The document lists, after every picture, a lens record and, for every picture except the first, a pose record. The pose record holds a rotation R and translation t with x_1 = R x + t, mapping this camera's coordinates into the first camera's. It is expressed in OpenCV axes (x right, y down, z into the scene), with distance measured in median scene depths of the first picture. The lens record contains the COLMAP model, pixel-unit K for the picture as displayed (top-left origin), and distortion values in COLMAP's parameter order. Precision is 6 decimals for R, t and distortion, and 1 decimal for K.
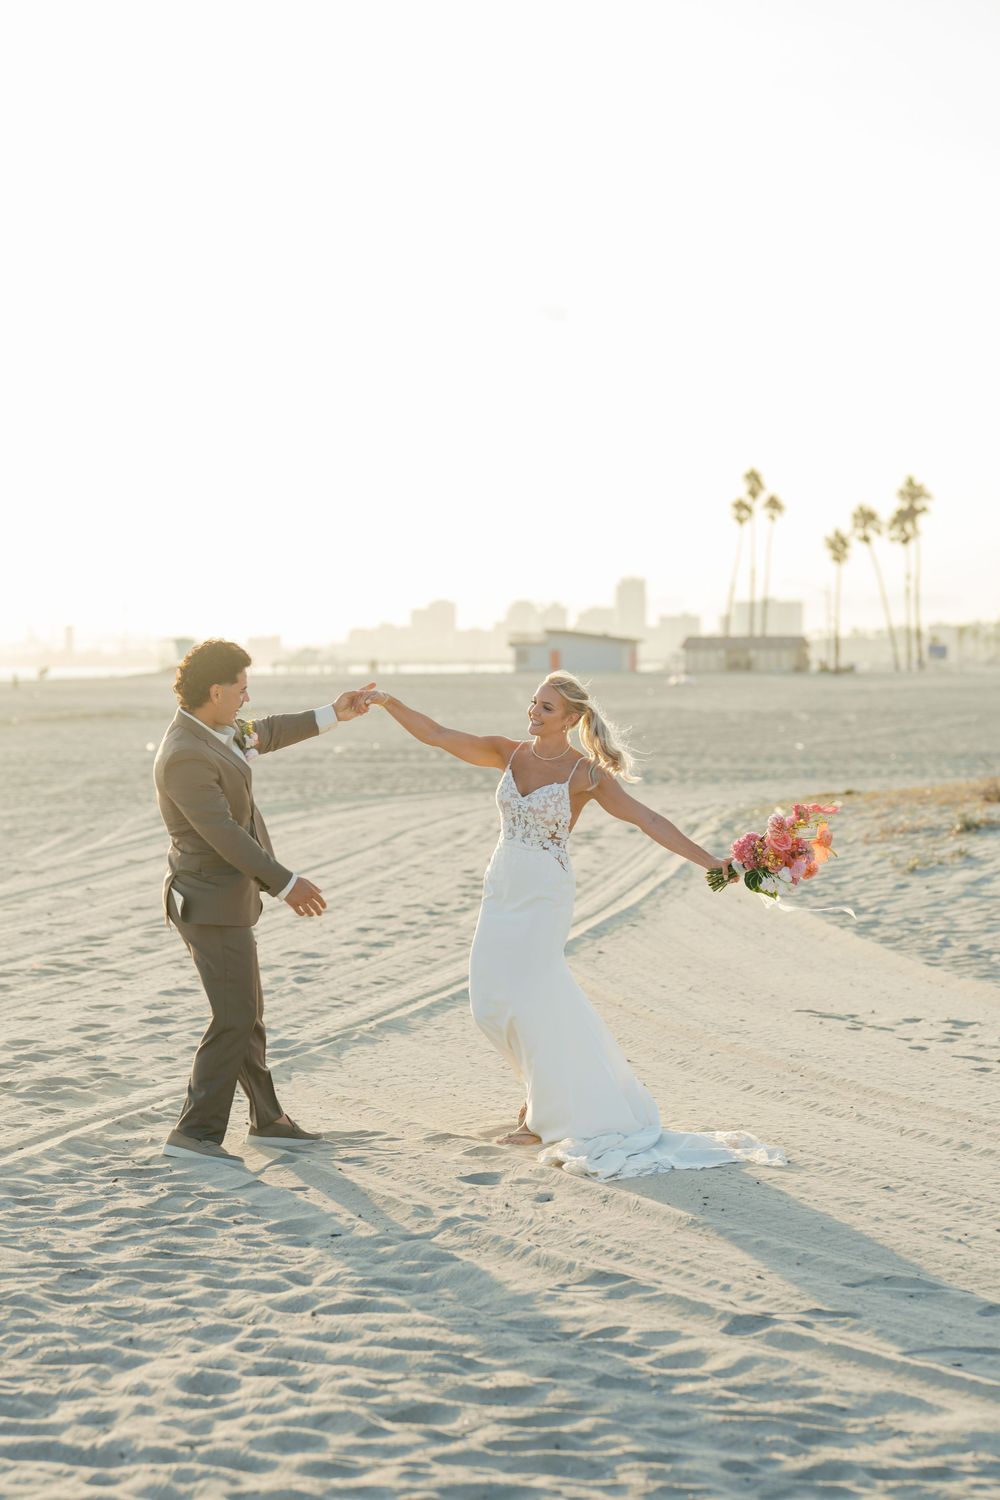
lens RADIAL K [[3562.0, 0, 500.0], [0, 3562.0, 750.0], [0, 0, 1]] dist [-0.036135, 0.185002]
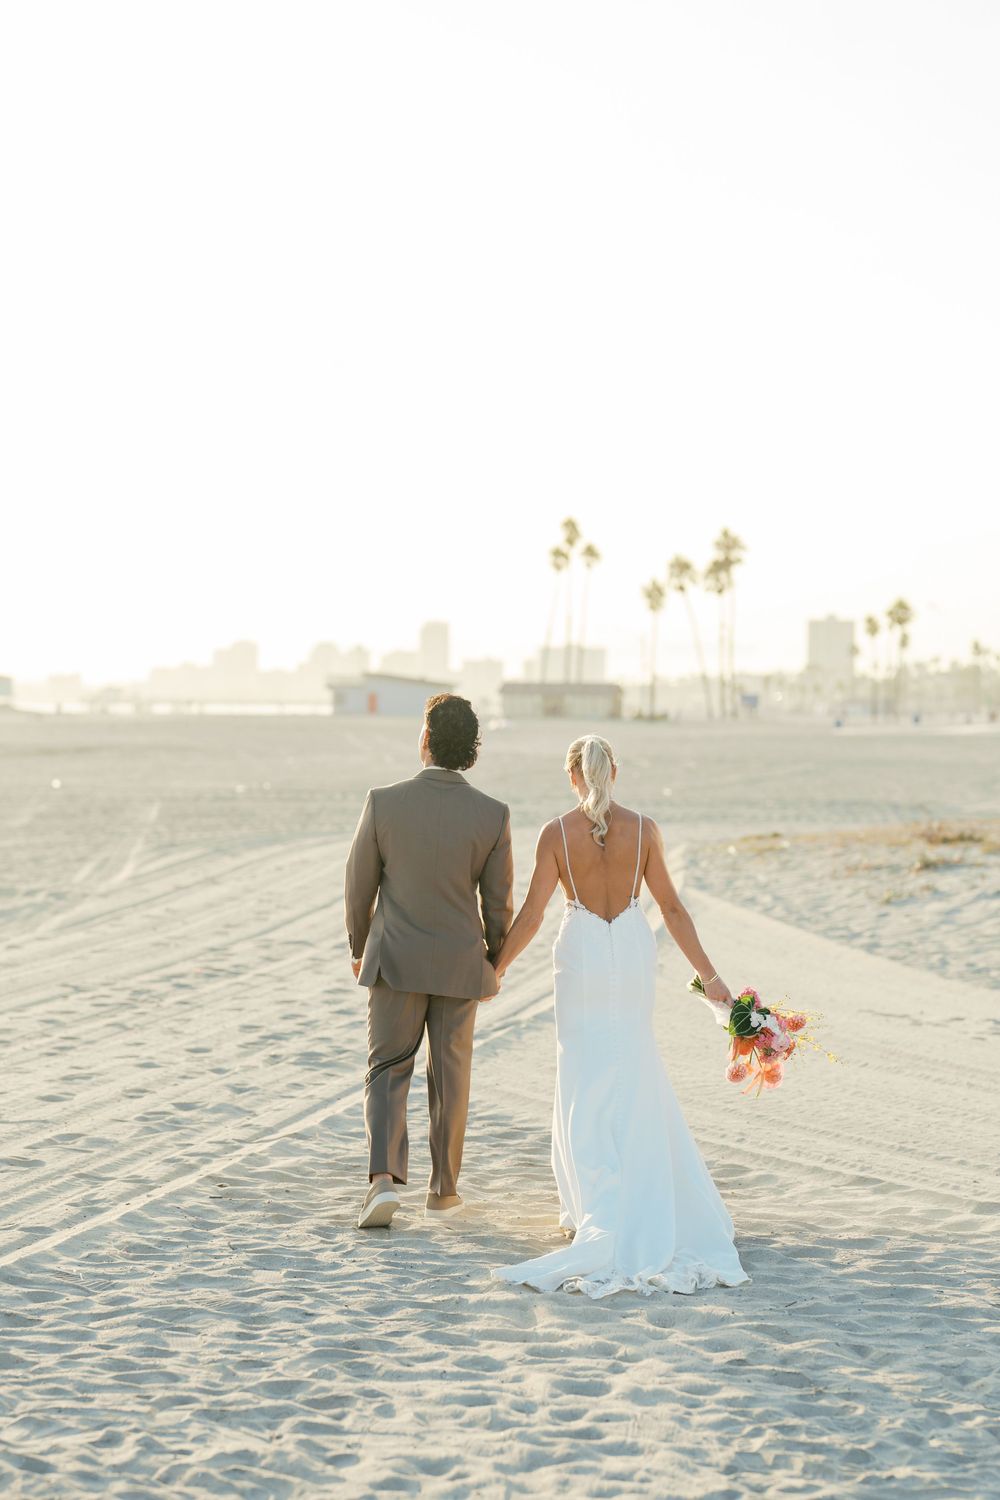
lens RADIAL K [[3672.9, 0, 500.0], [0, 3672.9, 750.0], [0, 0, 1]] dist [0.012690, -0.197587]
pose [[0.997442, 0.014731, 0.069940, -0.107372], [-0.013913, 0.999829, -0.012166, 0.001133], [-0.070107, 0.011162, 0.997477, -0.201843]]
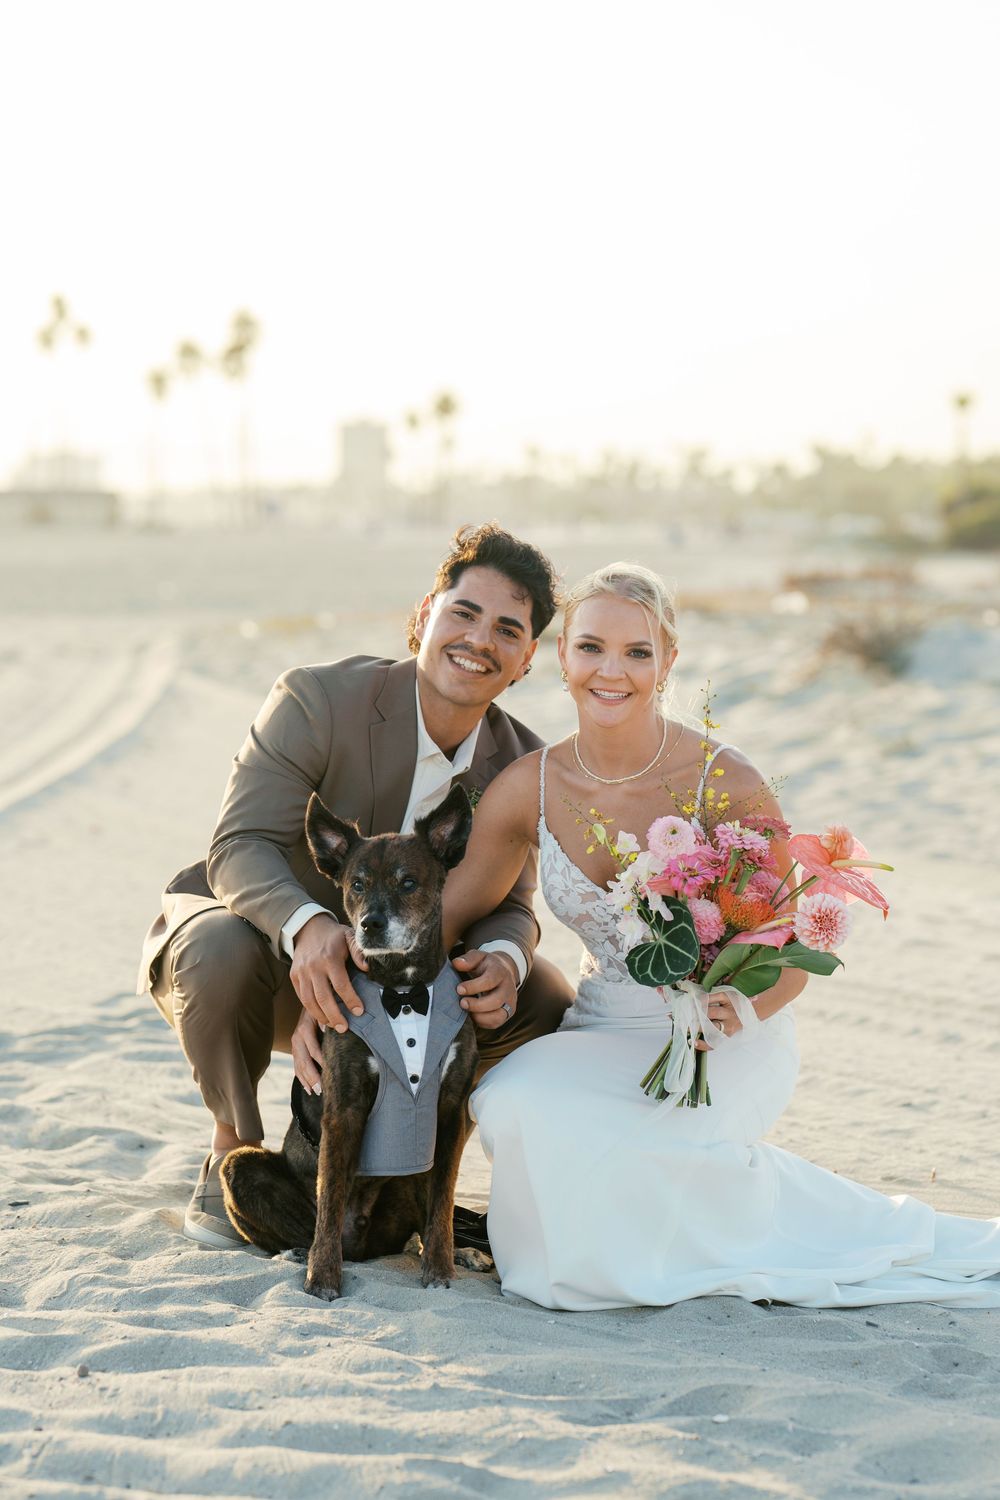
lens RADIAL K [[3940.8, 0, 469.7], [0, 3940.8, 750.0], [0, 0, 1]] dist [0.004696, -0.060042]
pose [[0.982201, 0.005547, 0.187753, -0.048720], [-0.010619, 0.999605, 0.026021, 0.028891], [-0.187534, -0.027552, 0.981872, 0.225771]]
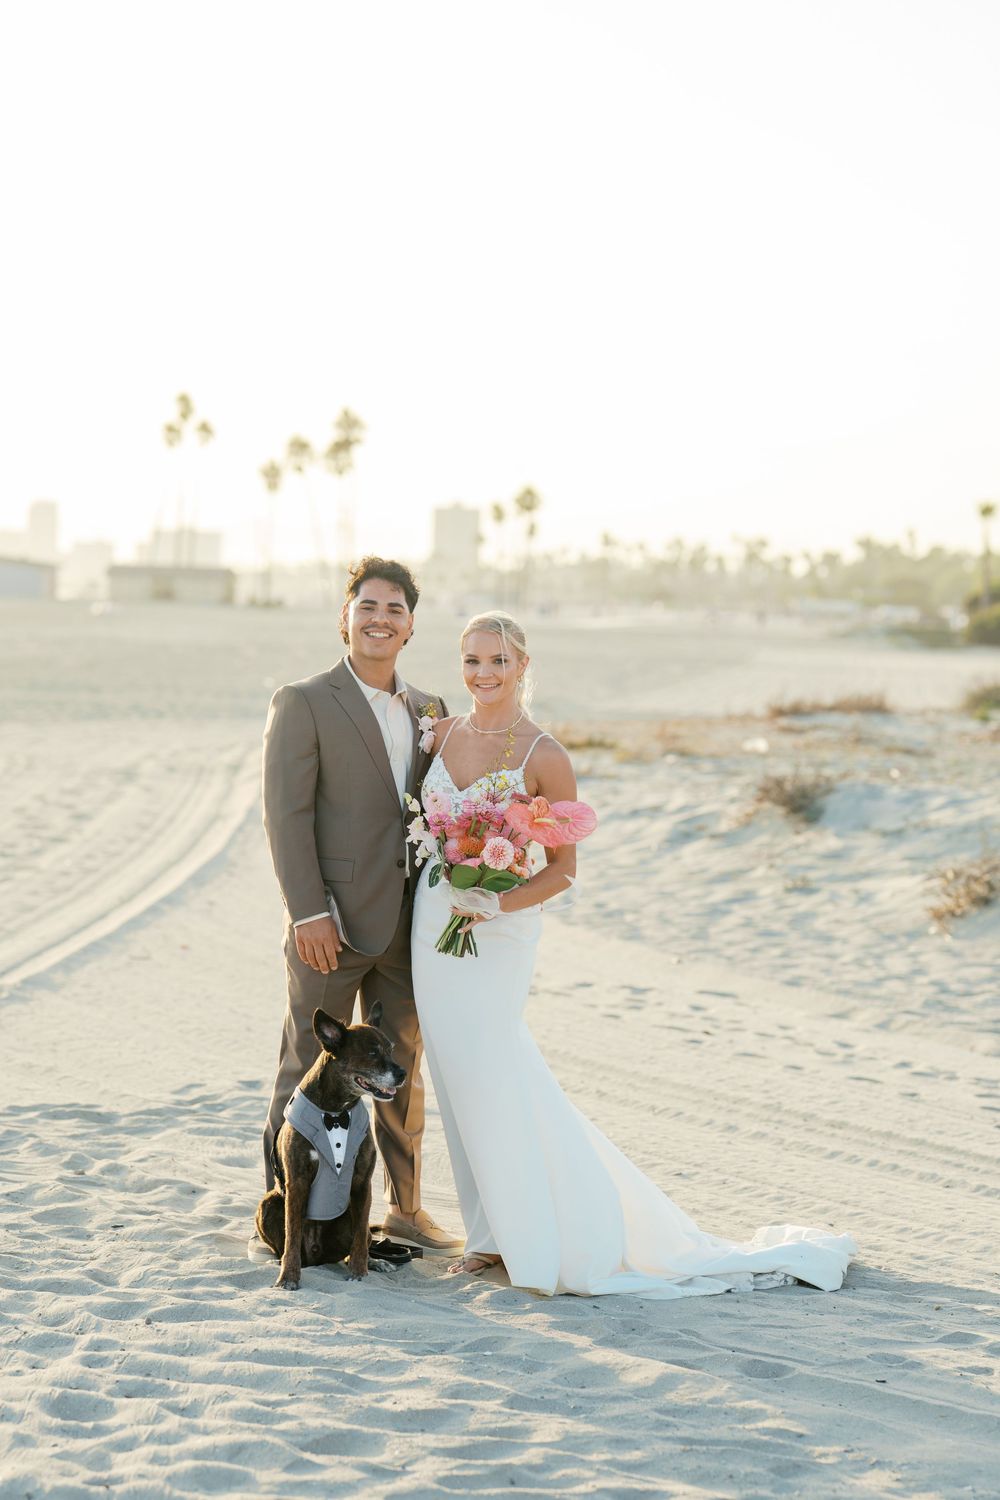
lens RADIAL K [[3672.9, 0, 500.0], [0, 3672.9, 750.0], [0, 0, 1]] dist [0.012690, -0.197587]
pose [[0.984840, 0.028021, 0.171187, -0.060780], [-0.031074, 0.999402, 0.015179, 0.000010], [-0.170660, -0.020268, 0.985122, 0.042604]]
